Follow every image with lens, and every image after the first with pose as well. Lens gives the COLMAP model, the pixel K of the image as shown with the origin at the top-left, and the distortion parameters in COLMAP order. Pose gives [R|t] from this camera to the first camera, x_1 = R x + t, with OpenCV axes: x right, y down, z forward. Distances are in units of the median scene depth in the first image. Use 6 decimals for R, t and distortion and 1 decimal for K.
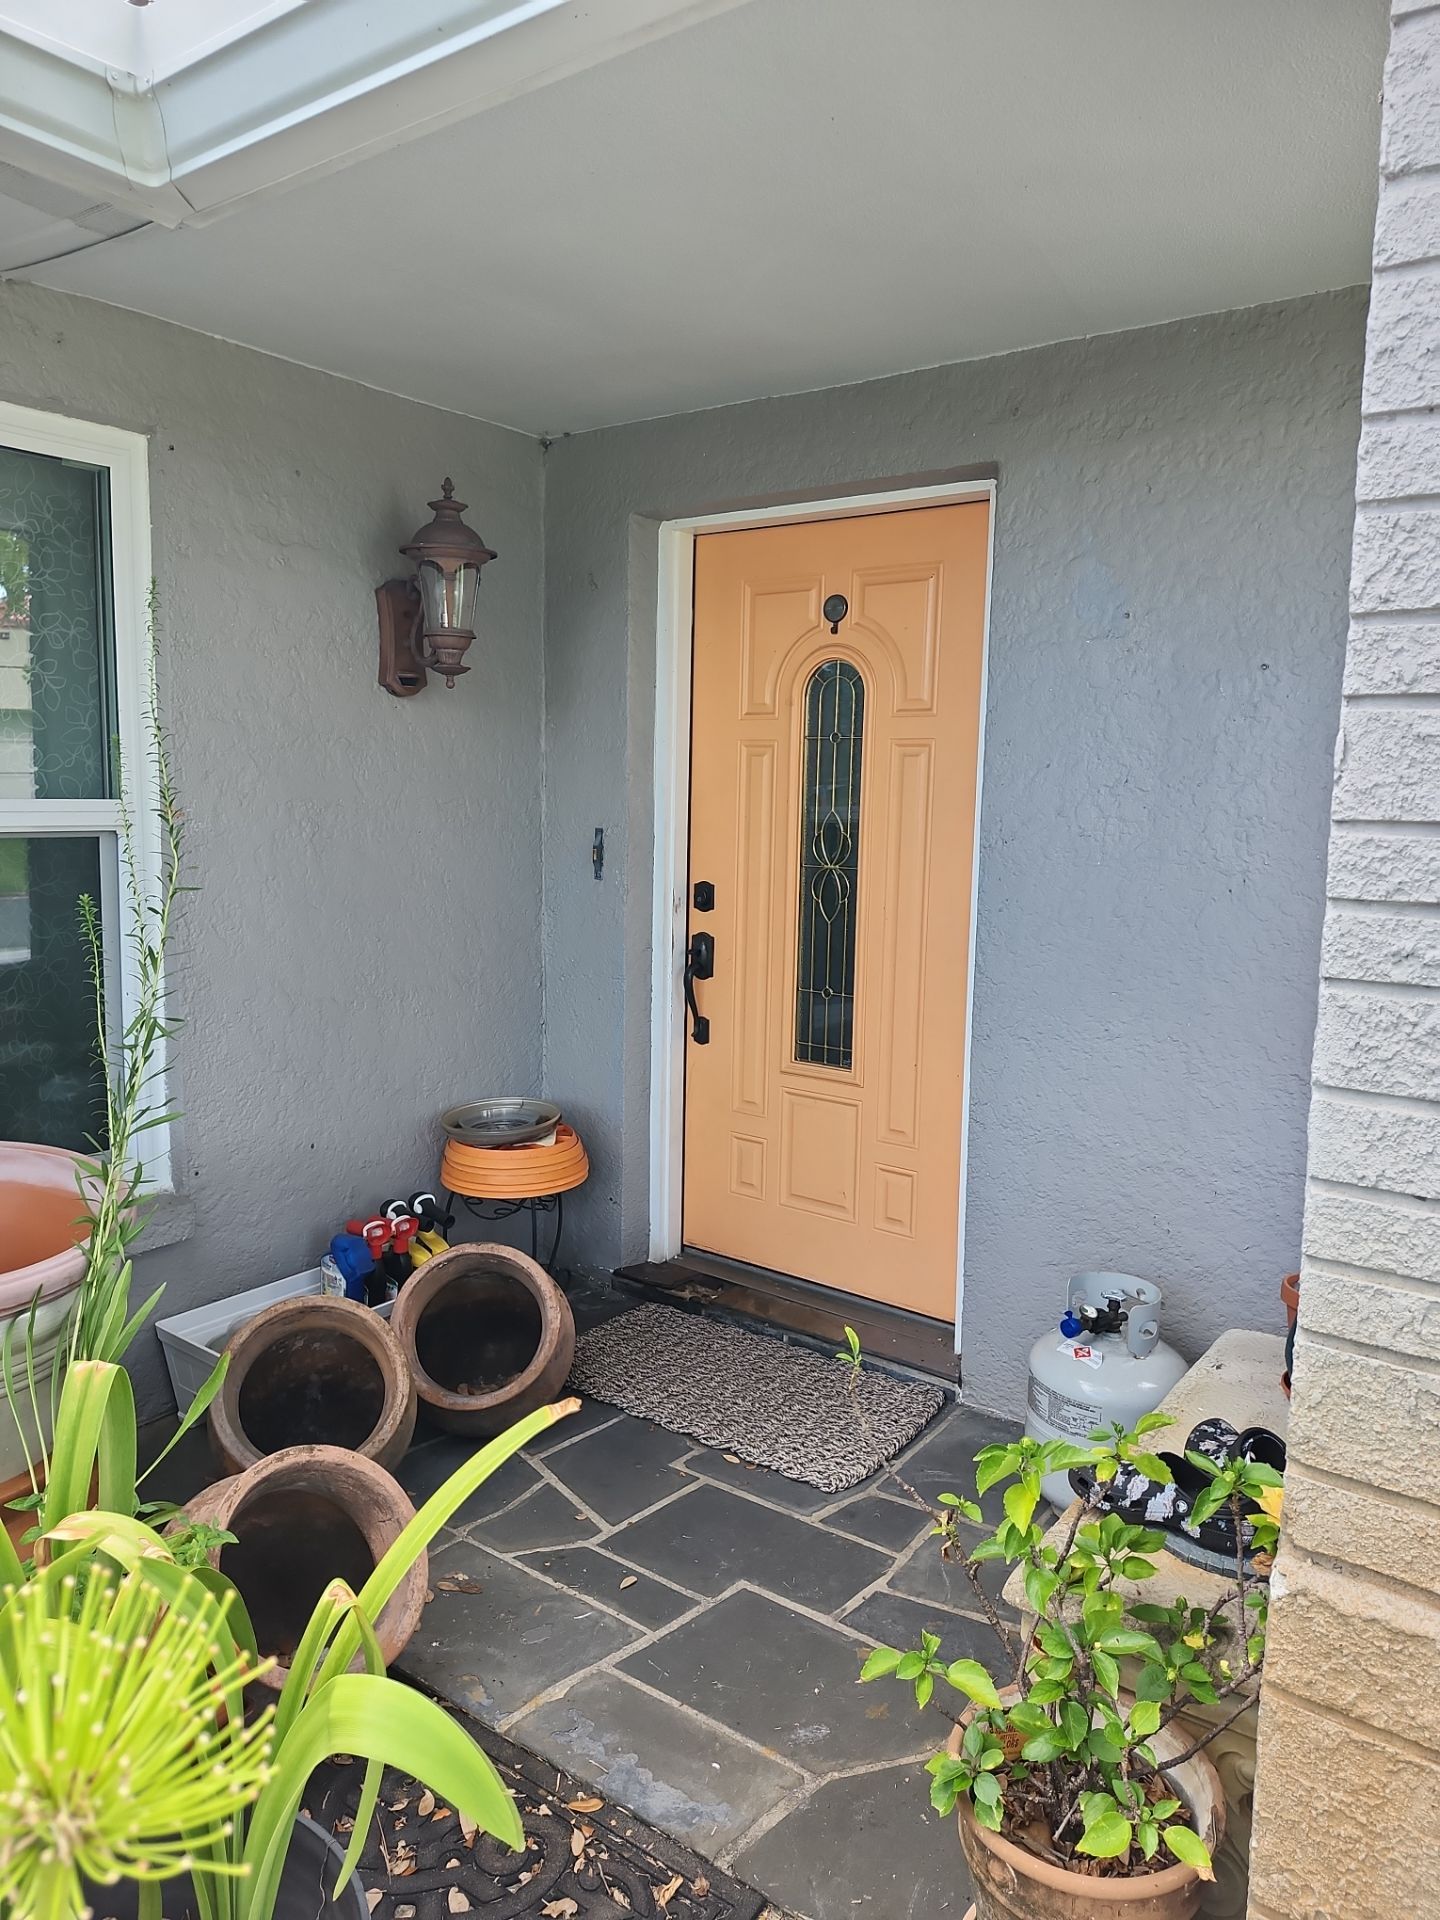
lens RADIAL K [[1314.8, 0, 719.7], [0, 1314.8, 960.0], [0, 0, 1]] dist [0.009583, -0.001741]
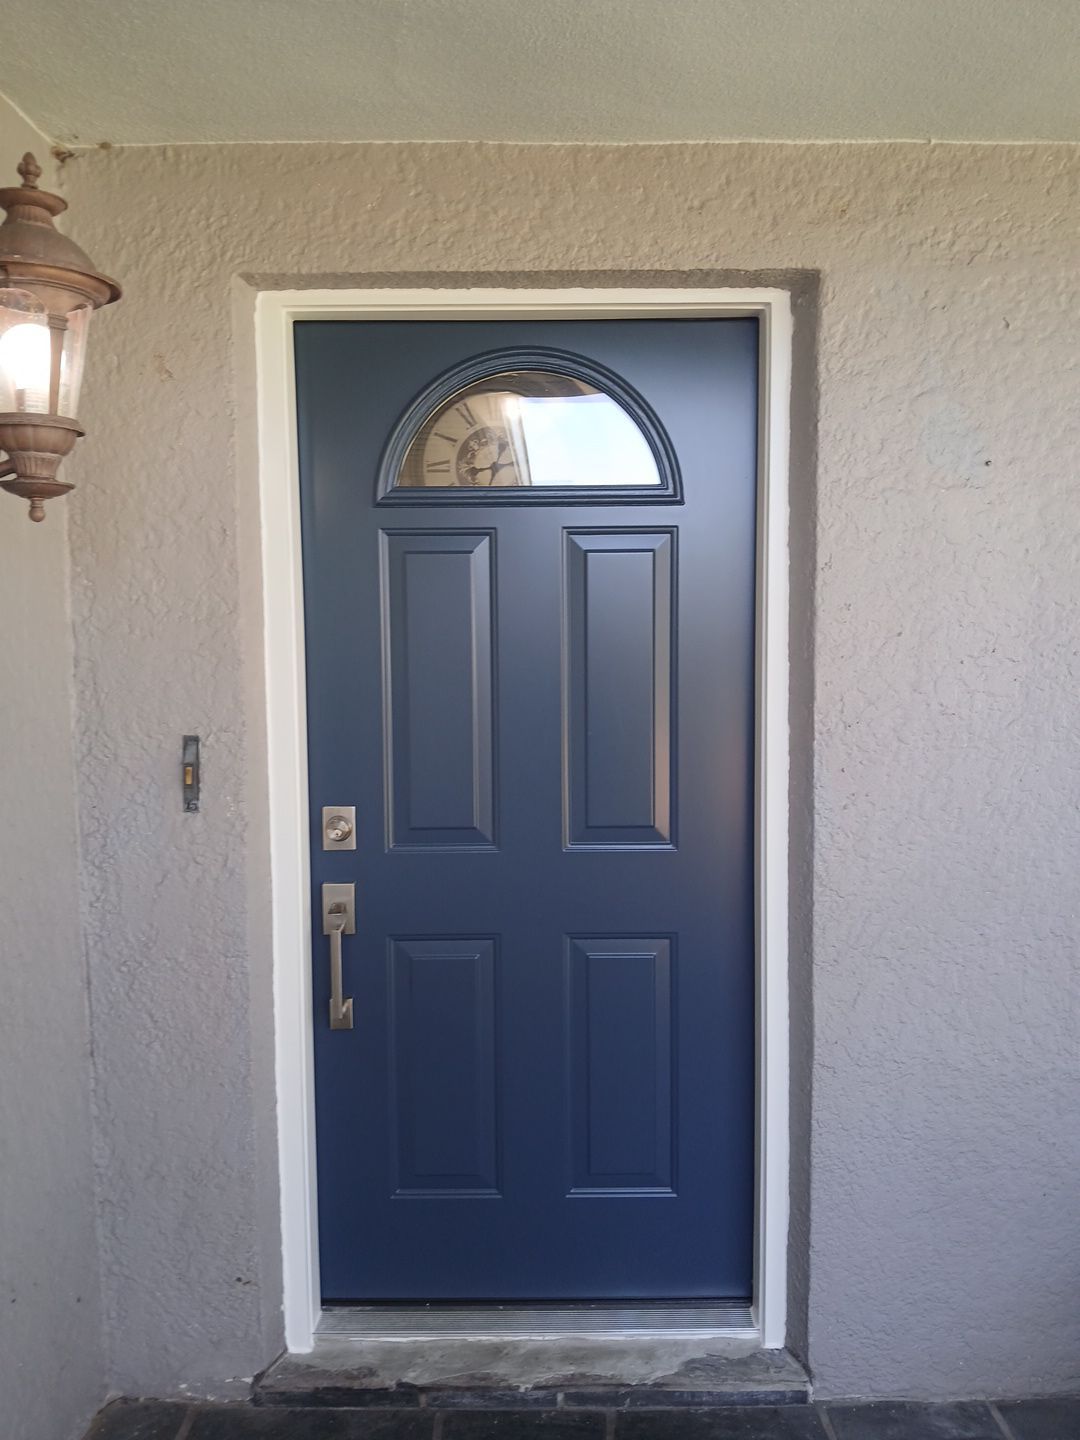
lens RADIAL K [[1124.5, 0, 540.2], [0, 1124.5, 720.1], [0, 0, 1]] dist [-0.033533, 0.000815]
pose [[0.801656, -0.071655, 0.593476, -0.375702], [0.100165, 0.994855, -0.015184, -0.107874], [-0.589335, 0.071617, 0.804708, 0.577530]]
